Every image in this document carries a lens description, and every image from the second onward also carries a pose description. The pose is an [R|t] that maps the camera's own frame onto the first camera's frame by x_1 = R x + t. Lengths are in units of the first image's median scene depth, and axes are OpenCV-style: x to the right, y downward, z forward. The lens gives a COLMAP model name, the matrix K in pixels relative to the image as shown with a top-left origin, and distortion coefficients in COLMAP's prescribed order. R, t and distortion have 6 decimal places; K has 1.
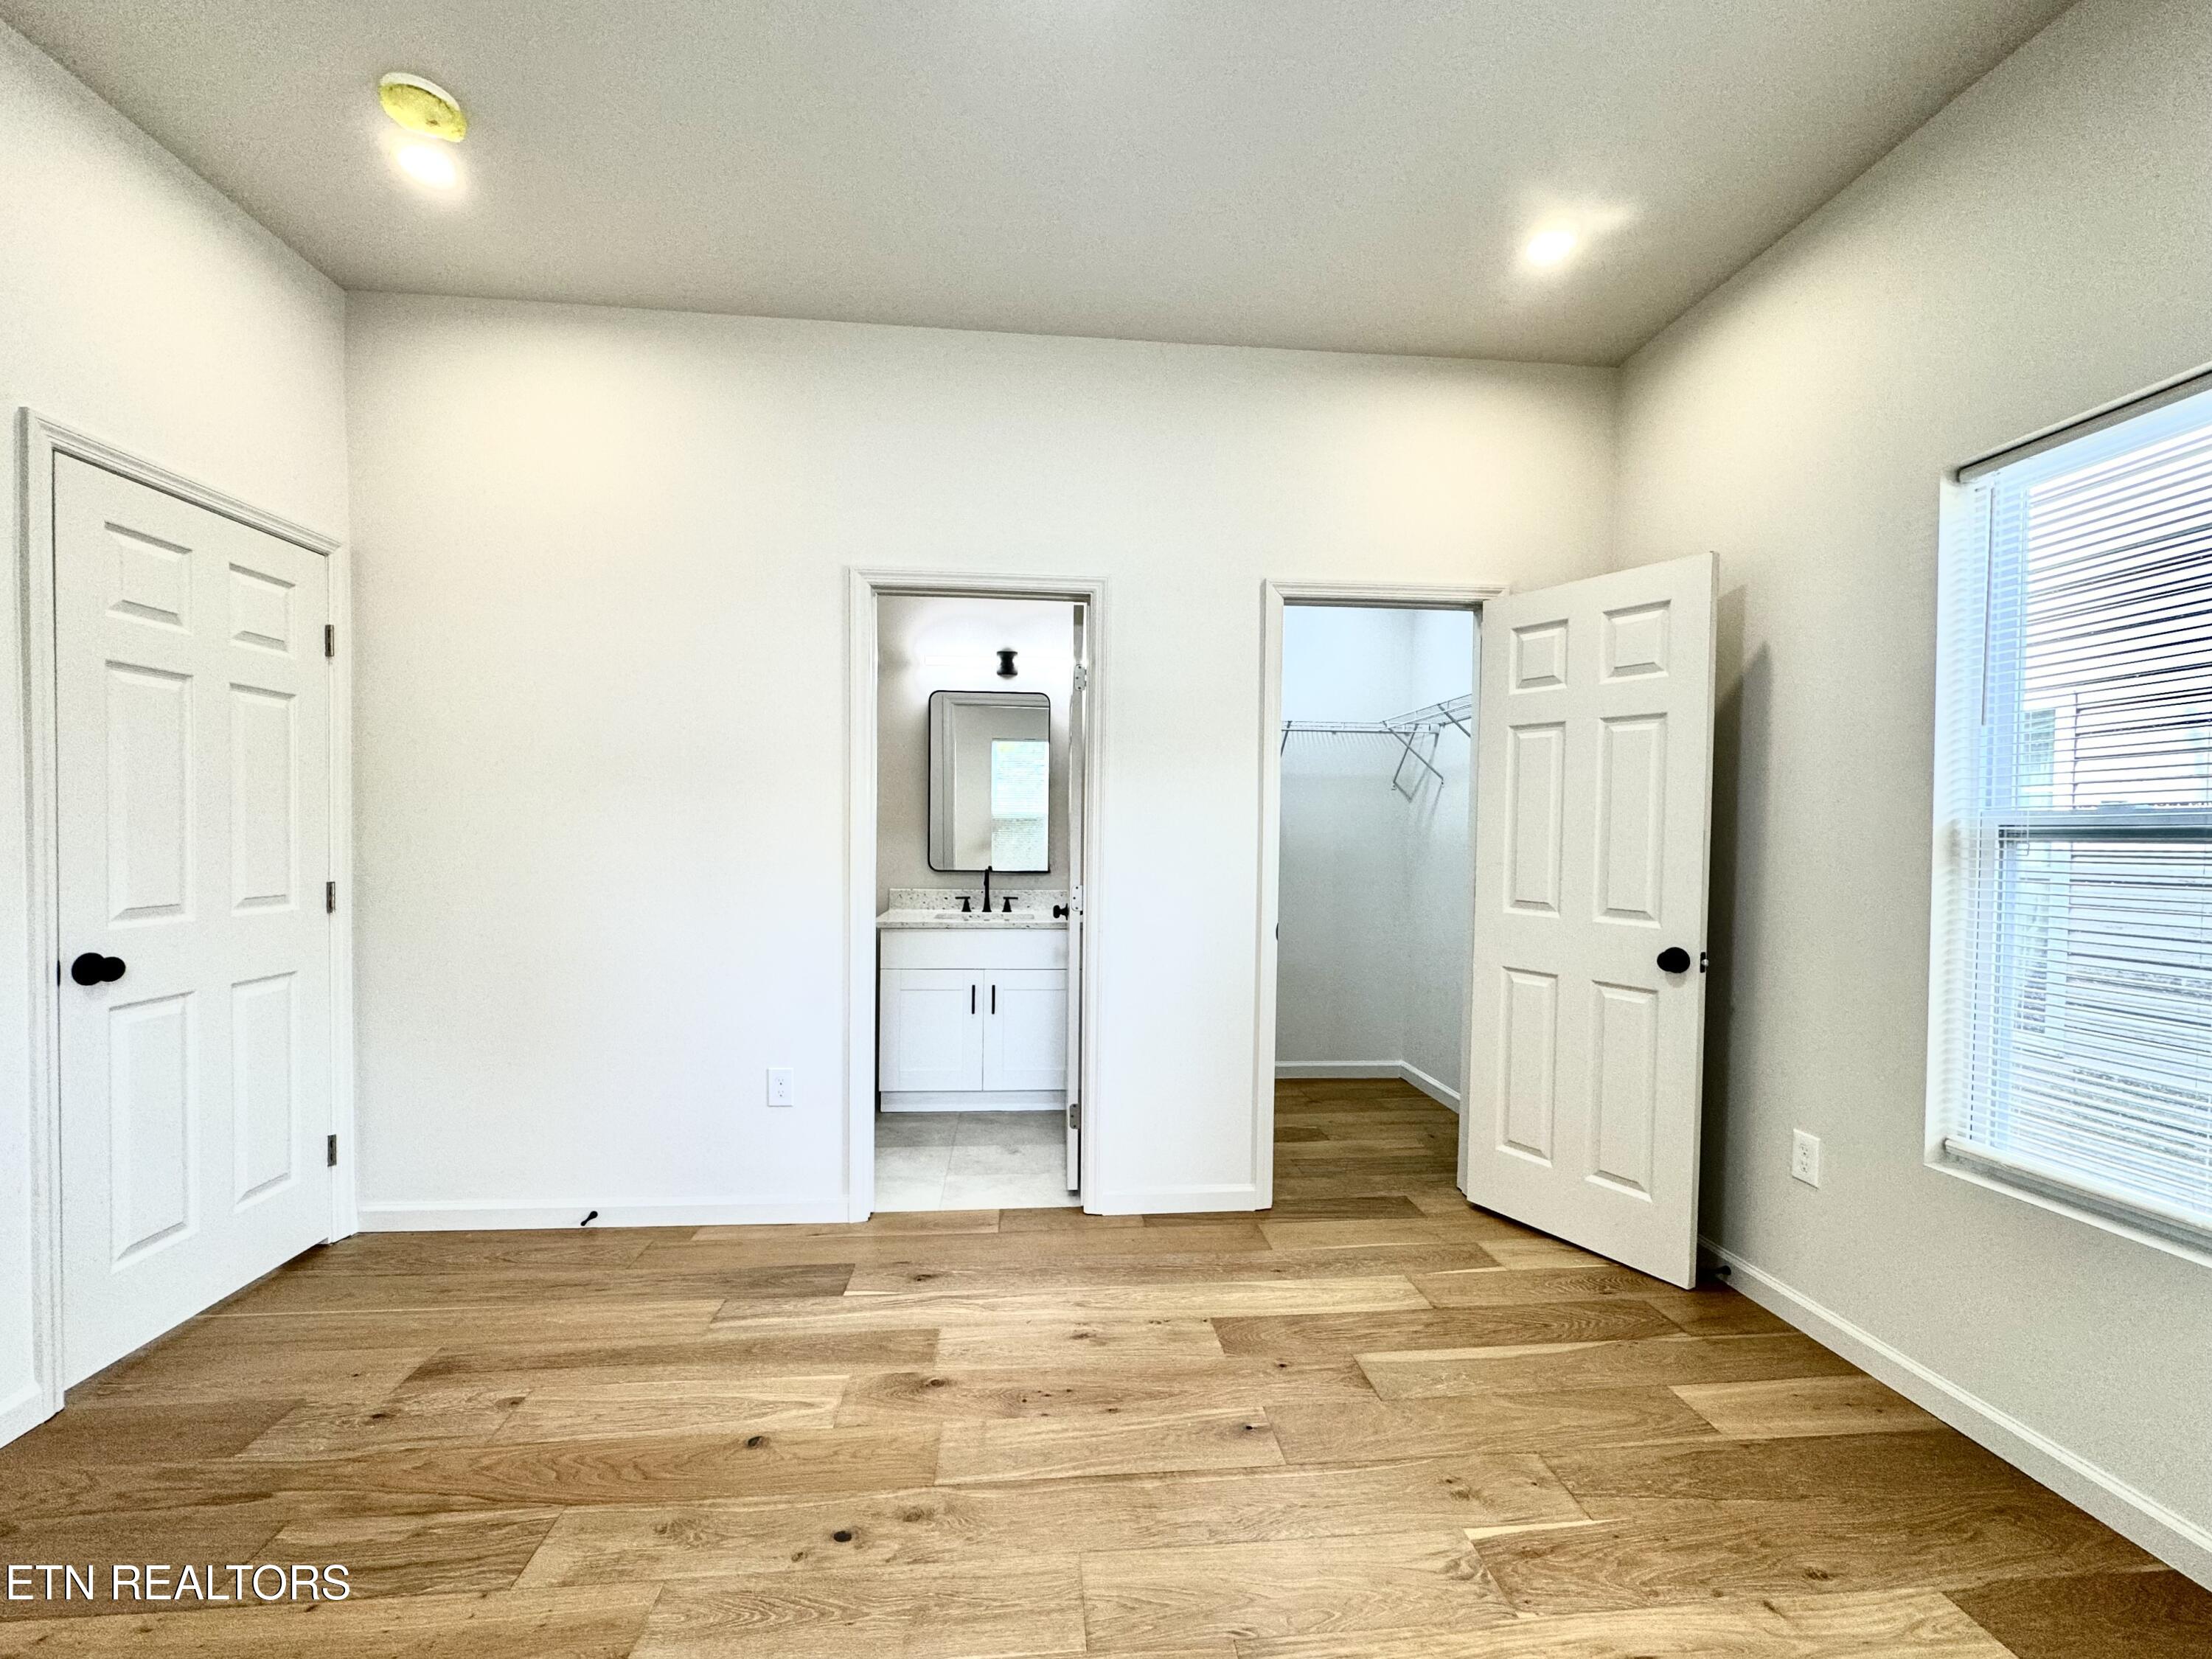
lens RADIAL K [[888.3, 0, 1120.8], [0, 888.3, 845.7], [0, 0, 1]] dist [-0.002685, 0.001163]
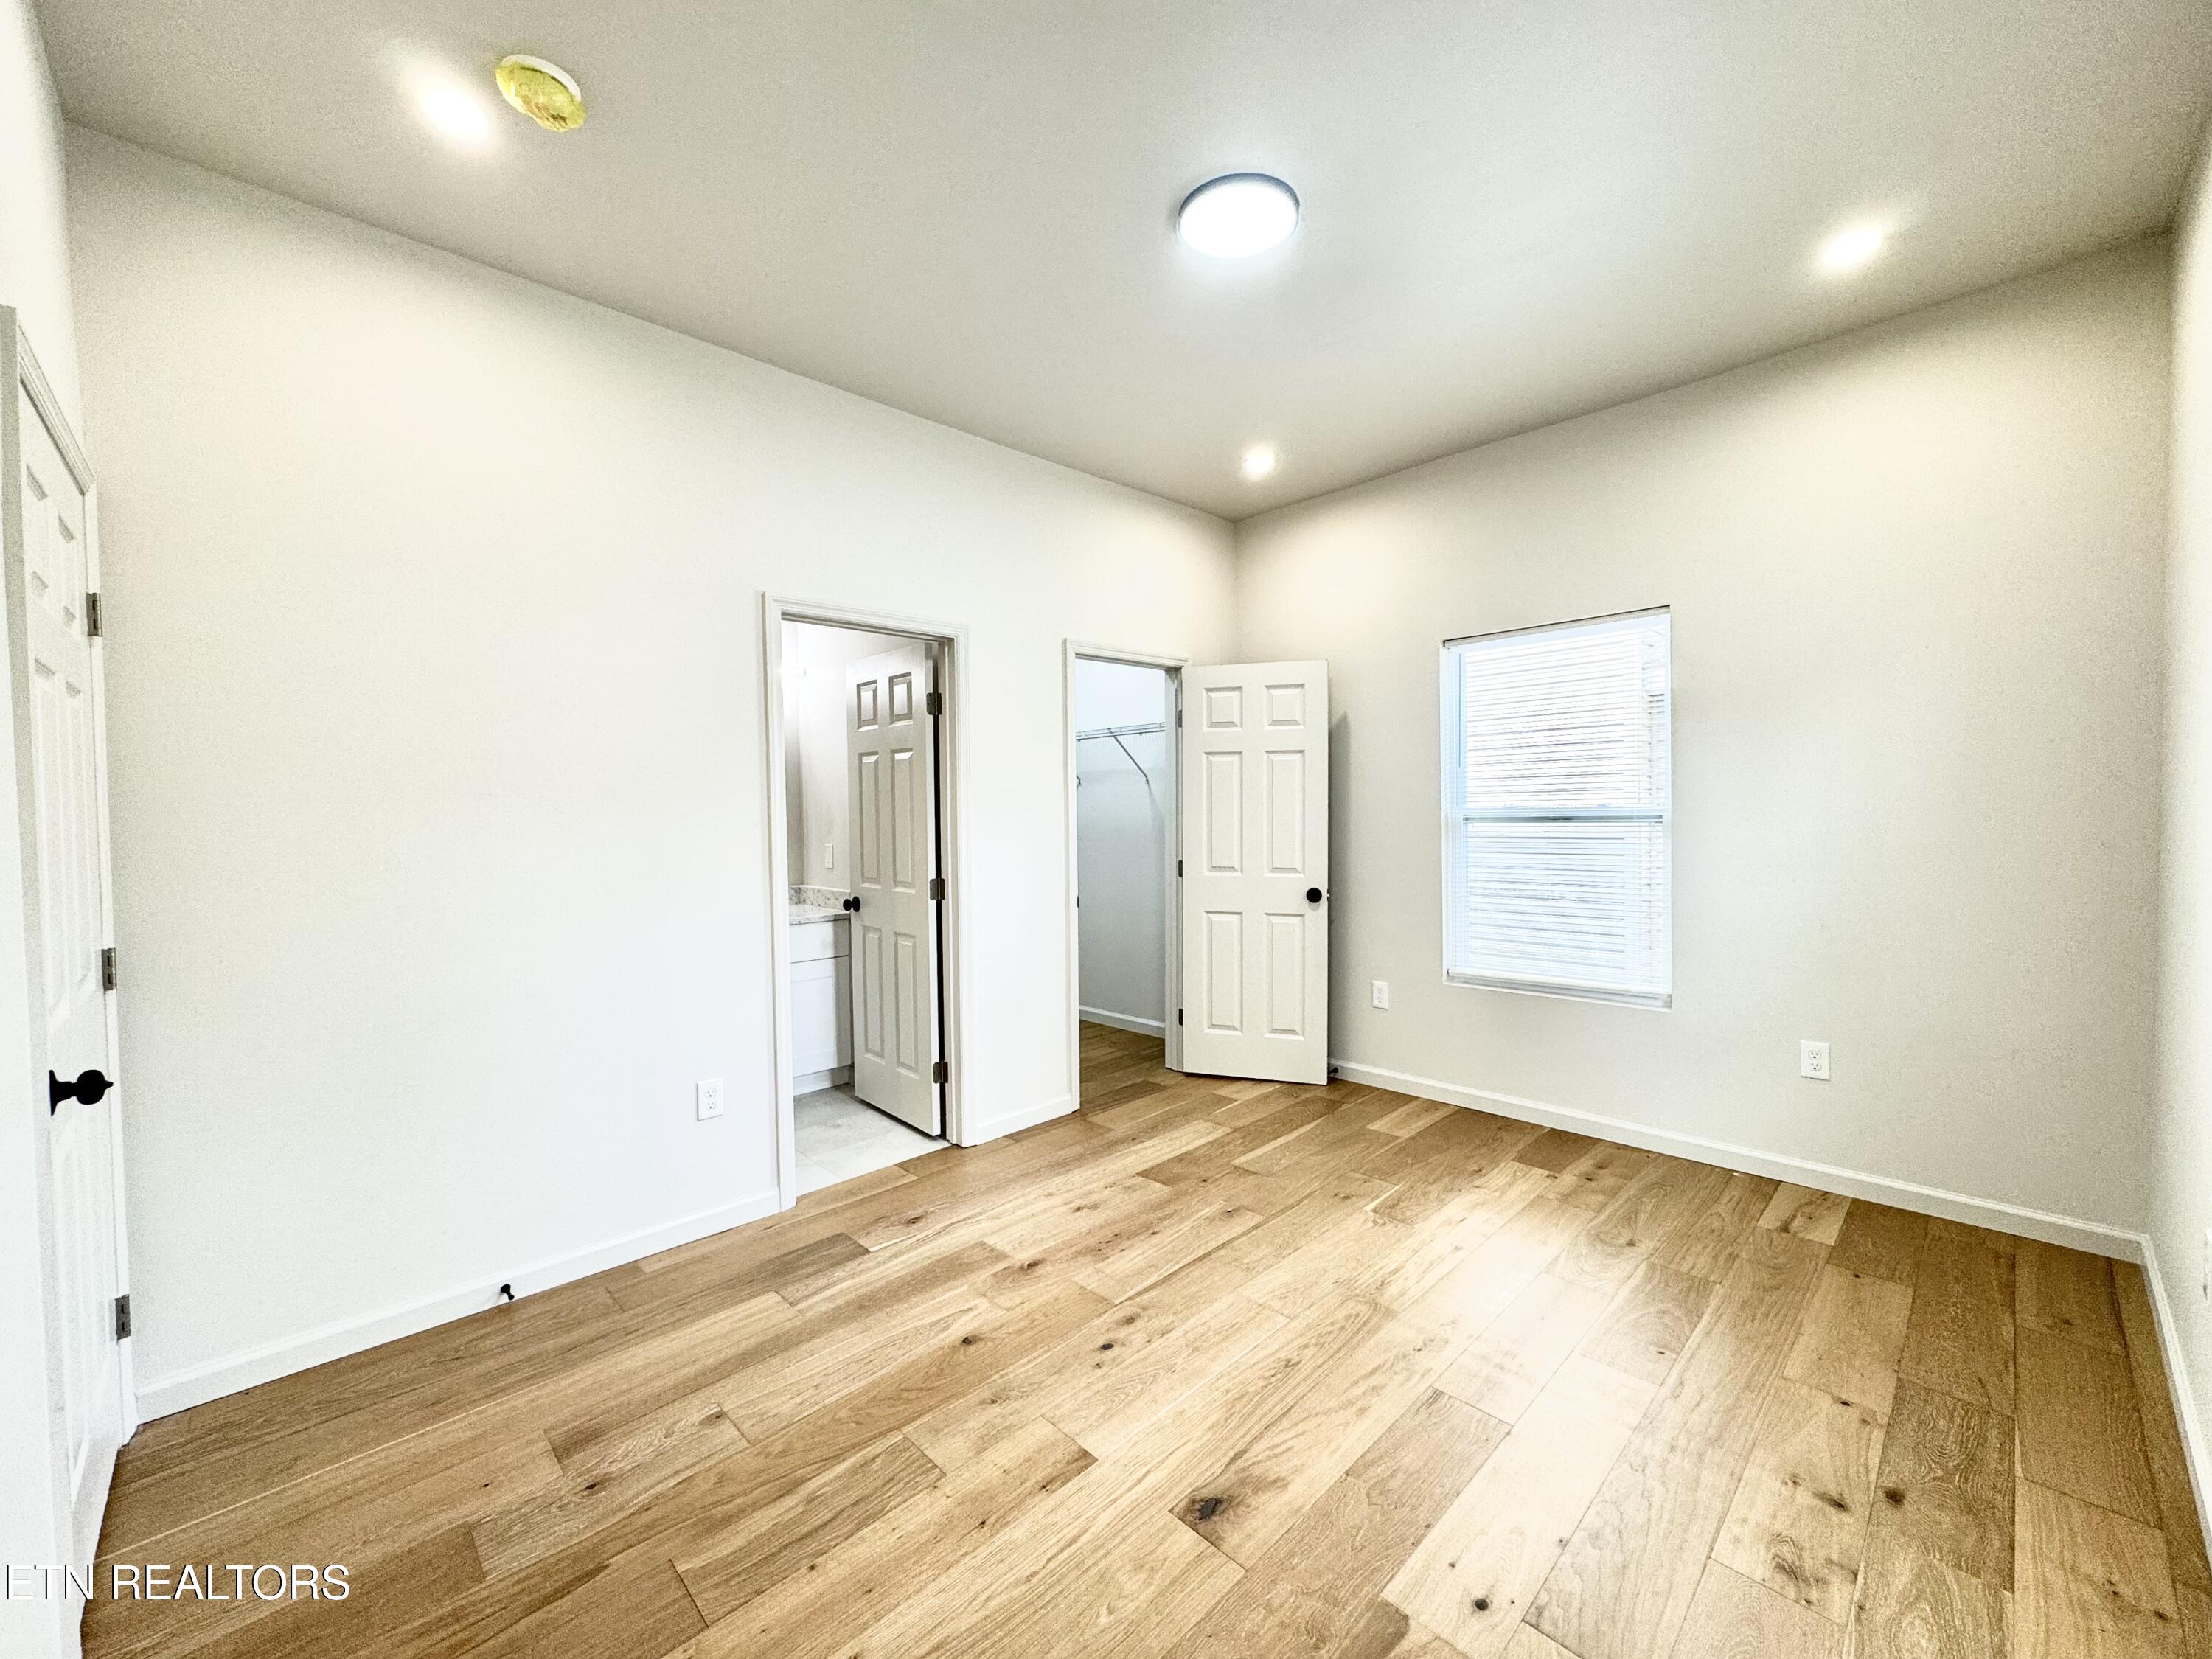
lens RADIAL K [[888.3, 0, 1051.0], [0, 888.3, 823.3], [0, 0, 1]] dist [-0.002685, 0.001163]
pose [[0.791390, -0.035185, 0.610298, -0.810219], [0.034424, 0.999323, 0.012974, -0.049299], [-0.610341, 0.010742, 0.792066, -0.047715]]
